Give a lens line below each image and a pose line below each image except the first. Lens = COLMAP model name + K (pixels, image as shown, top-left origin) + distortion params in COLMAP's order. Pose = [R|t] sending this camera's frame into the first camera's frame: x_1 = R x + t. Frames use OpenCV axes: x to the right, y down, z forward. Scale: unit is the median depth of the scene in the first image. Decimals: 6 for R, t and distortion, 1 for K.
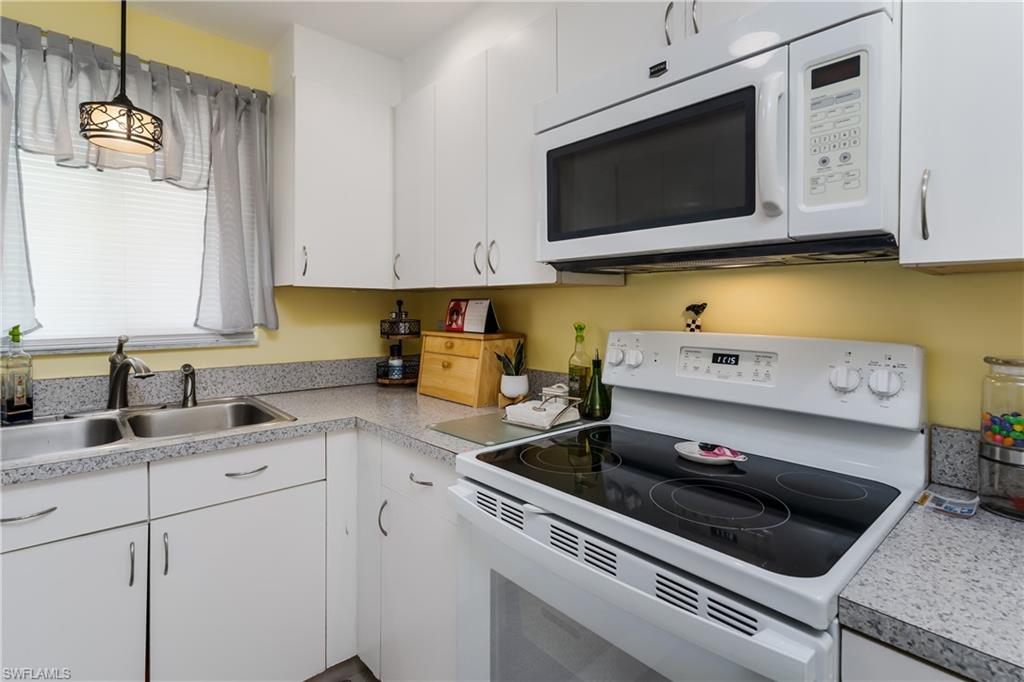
lens RADIAL K [[495.8, 0, 511.5], [0, 495.8, 307.0], [0, 0, 1]] dist [-0.001434, -0.001009]
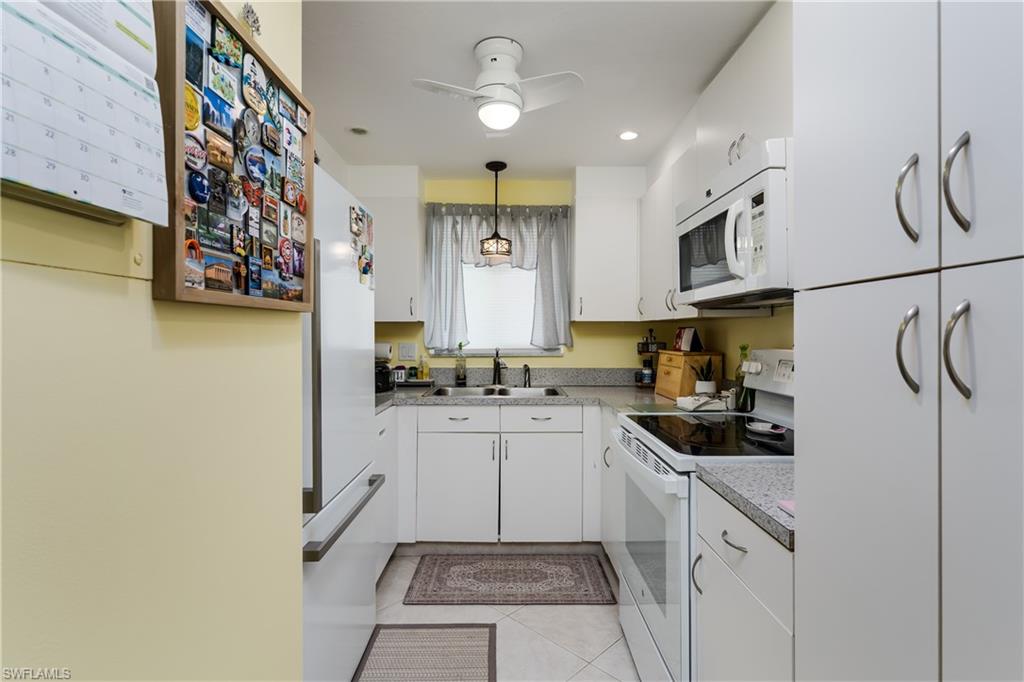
lens RADIAL K [[495.8, 0, 511.5], [0, 495.8, 307.0], [0, 0, 1]] dist [-0.001434, -0.001009]
pose [[0.750768, -0.039655, -0.659374, 0.547948], [0.003717, 0.998434, -0.055813, 0.003742], [0.660555, 0.039452, 0.749740, -0.445606]]
